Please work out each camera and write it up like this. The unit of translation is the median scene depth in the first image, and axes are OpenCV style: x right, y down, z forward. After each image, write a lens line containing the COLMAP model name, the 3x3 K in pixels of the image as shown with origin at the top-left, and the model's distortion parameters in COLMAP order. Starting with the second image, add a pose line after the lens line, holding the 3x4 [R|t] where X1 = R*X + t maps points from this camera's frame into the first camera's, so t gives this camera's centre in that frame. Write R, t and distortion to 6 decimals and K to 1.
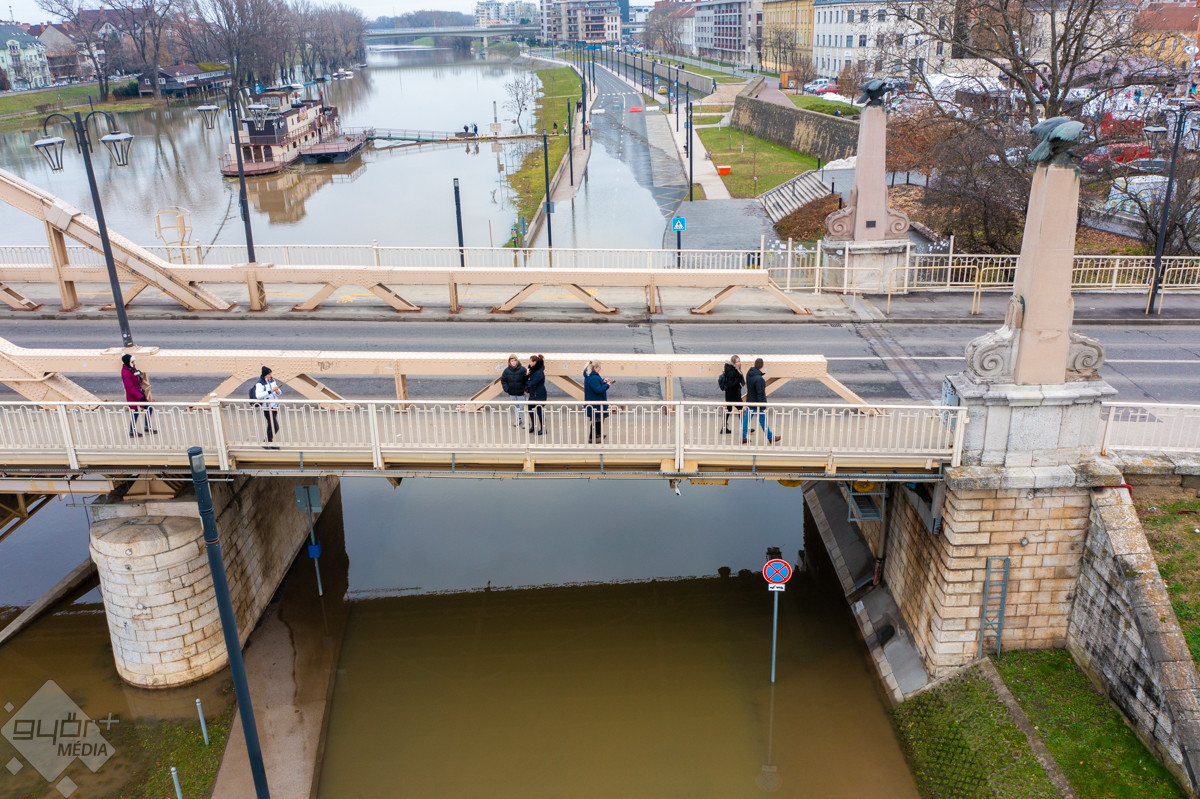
lens RADIAL K [[977.6, 0, 601.4], [0, 977.6, 398.0], [0, 0, 1]] dist [-0.022438, 0.000692]
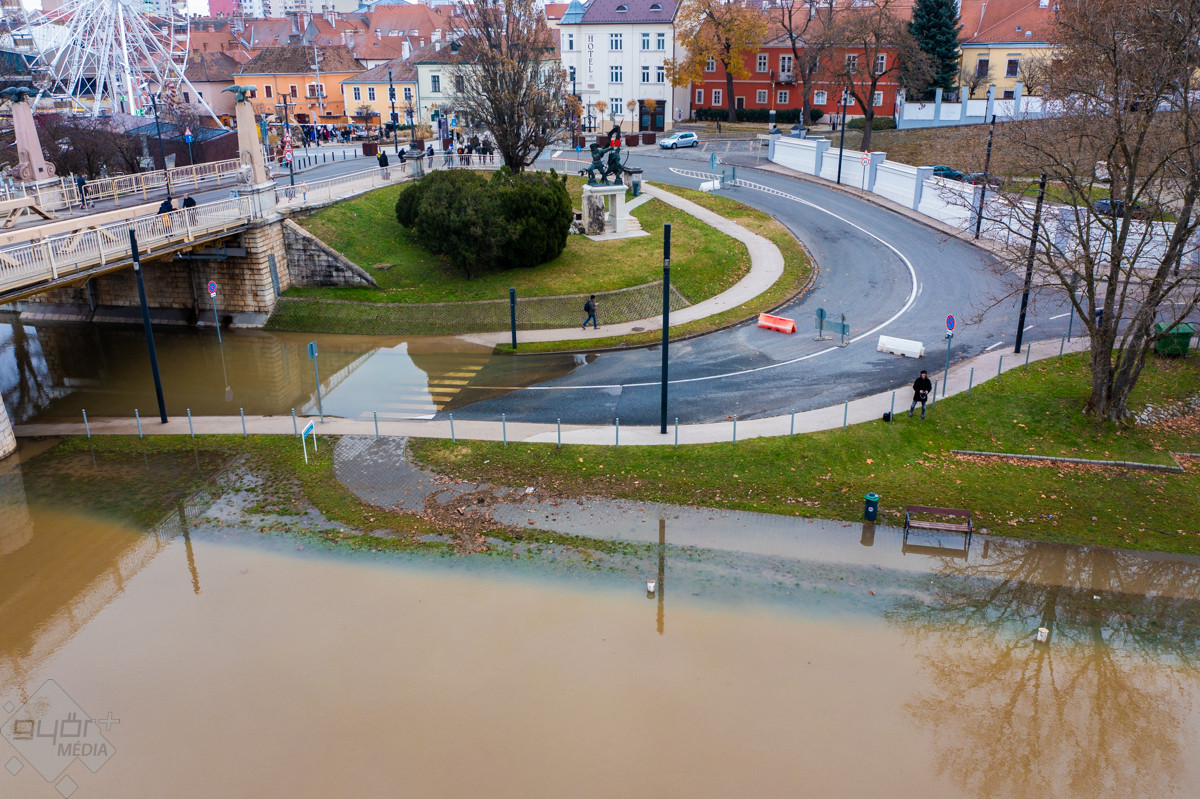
lens RADIAL K [[944.4, 0, 602.1], [0, 944.4, 395.7], [0, 0, 1]] dist [-0.020749, -0.000209]
pose [[0.170610, -0.320262, 0.931839, -1.281402], [0.355389, 0.902051, 0.244956, 0.136383], [-0.919016, 0.289373, 0.267716, -0.255727]]
